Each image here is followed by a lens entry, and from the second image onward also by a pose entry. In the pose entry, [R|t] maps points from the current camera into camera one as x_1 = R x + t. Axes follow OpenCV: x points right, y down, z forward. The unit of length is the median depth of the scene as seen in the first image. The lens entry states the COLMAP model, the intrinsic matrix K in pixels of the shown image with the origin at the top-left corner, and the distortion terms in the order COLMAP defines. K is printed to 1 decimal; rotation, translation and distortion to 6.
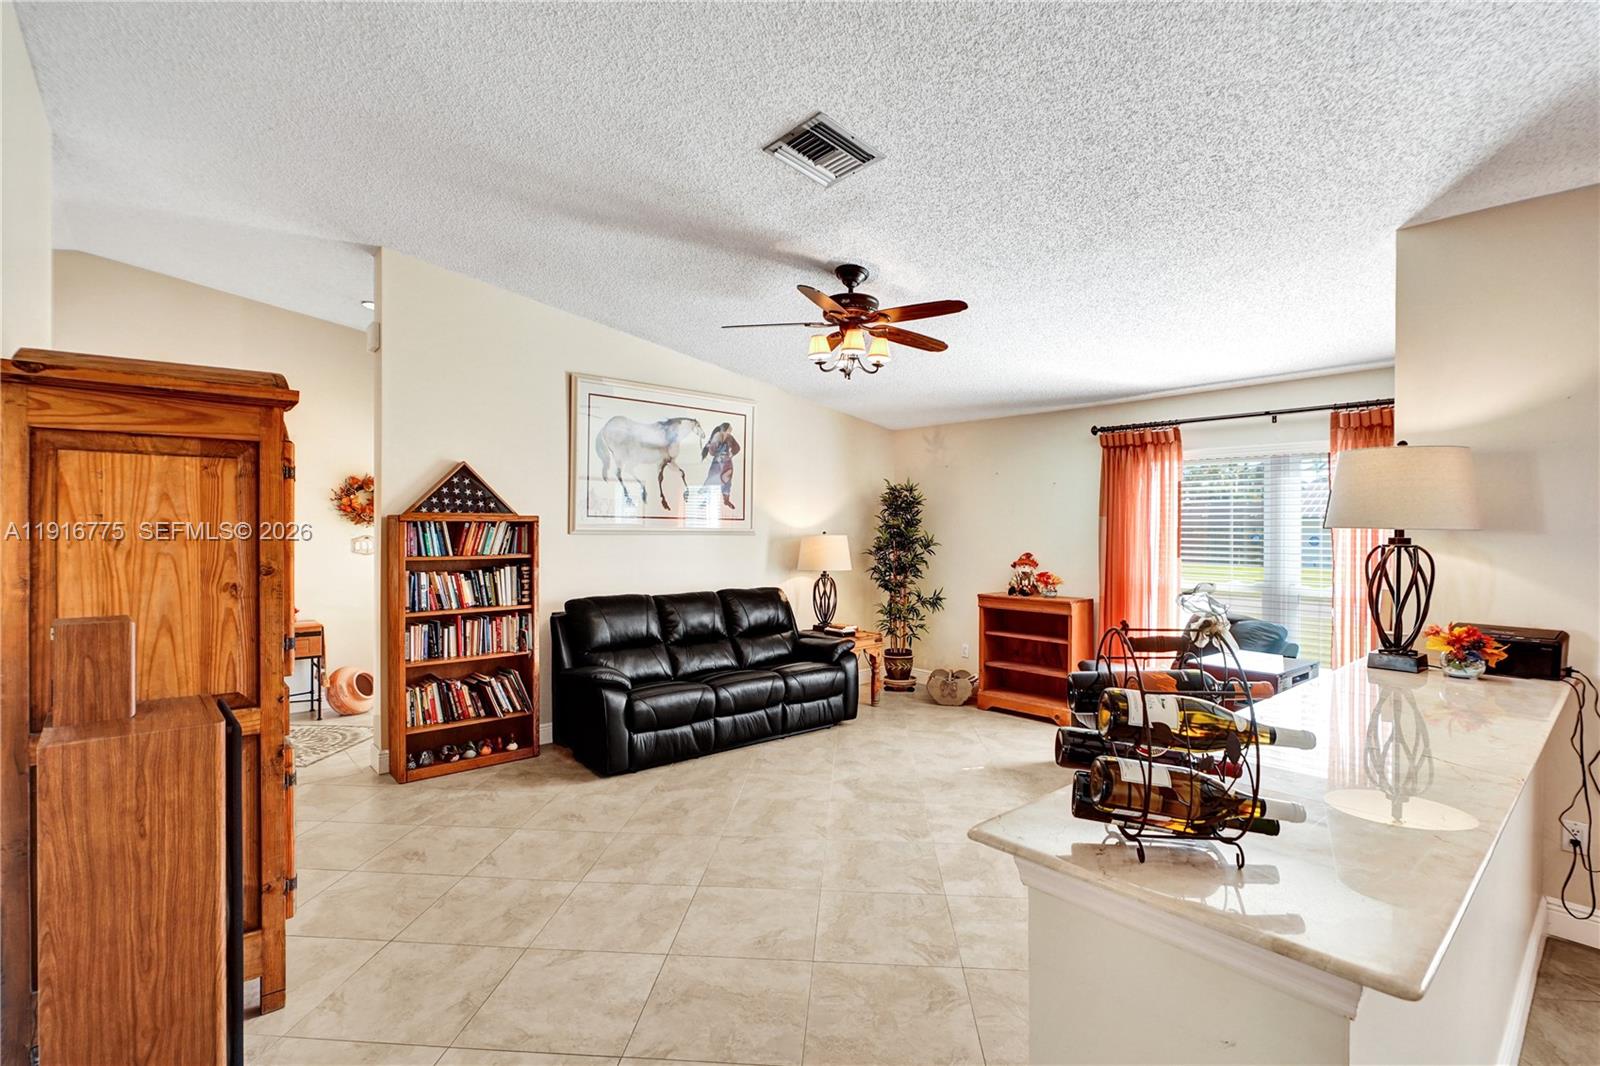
lens RADIAL K [[731.5, 0, 799.8], [0, 731.5, 538.4], [0, 0, 1]] dist [-0.001014, 0.000008]
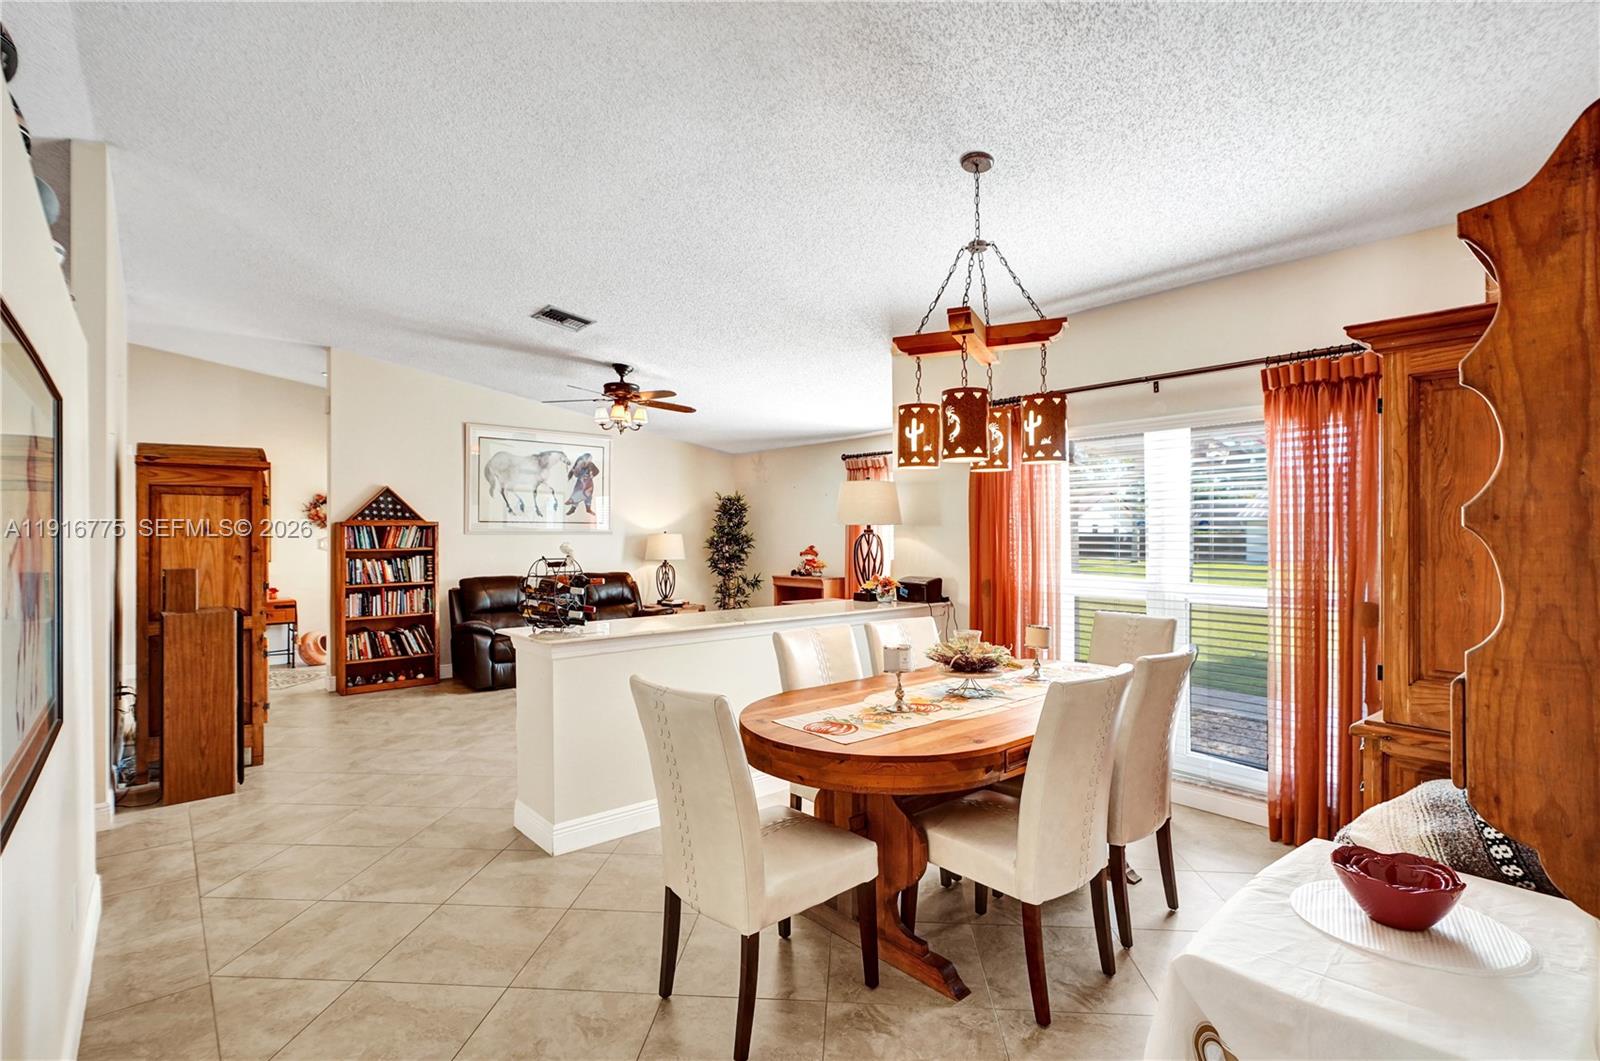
lens RADIAL K [[749.0, 0, 801.3], [0, 749.0, 532.8], [0, 0, 1]] dist [0.000464, 0.000050]
pose [[0.999965, -0.008020, -0.002473, 0.400253], [0.007990, 0.999896, -0.012020, 0.016813], [0.002569, 0.012000, 0.999925, -0.543565]]
